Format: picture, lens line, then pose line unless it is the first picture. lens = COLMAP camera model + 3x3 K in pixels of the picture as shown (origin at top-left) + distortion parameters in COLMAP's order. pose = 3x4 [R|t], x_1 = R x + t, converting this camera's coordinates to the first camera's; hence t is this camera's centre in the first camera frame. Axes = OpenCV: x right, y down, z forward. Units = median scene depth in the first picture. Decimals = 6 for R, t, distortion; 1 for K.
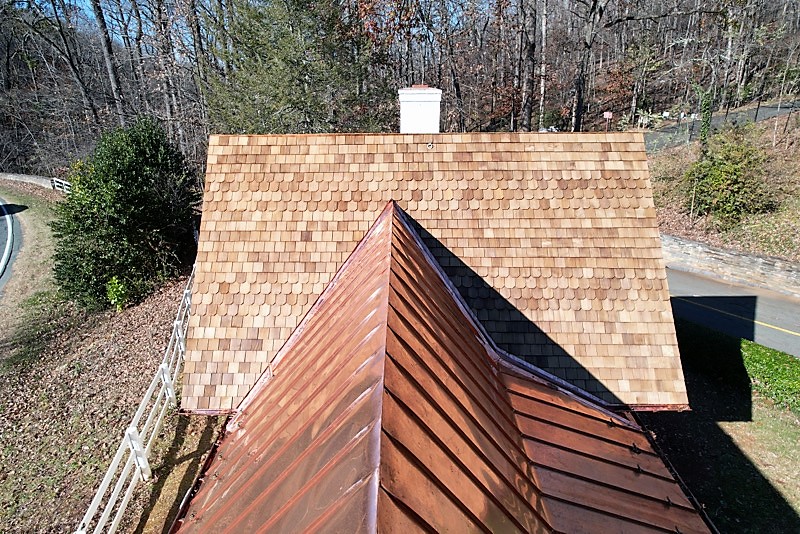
lens RADIAL K [[508.7, 0, 400.1], [0, 508.7, 266.1], [0, 0, 1]] dist [-0.038738, 0.025484]
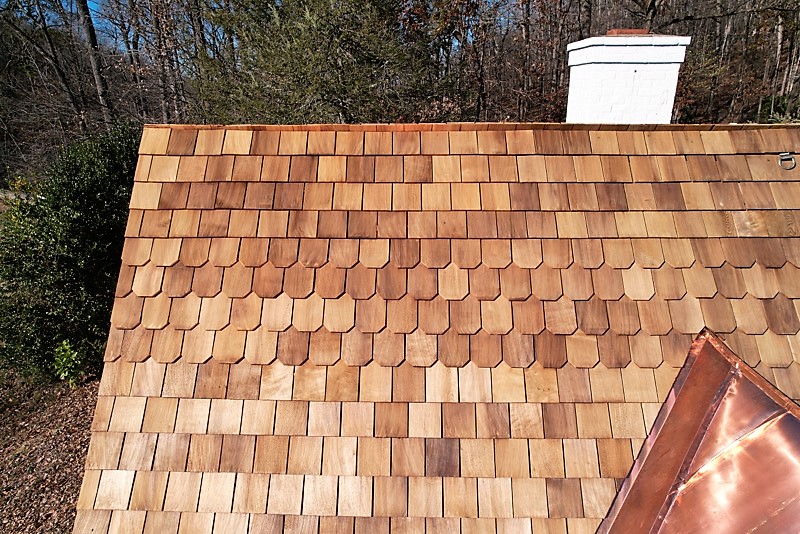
lens RADIAL K [[508.7, 0, 403.7], [0, 508.7, 266.7], [0, 0, 1]] dist [-0.038738, 0.025484]
pose [[0.999965, 0.006677, -0.005009, -0.196846], [-0.006814, 0.999591, -0.027771, -0.155245], [0.004822, 0.027804, 0.999602, 0.664436]]
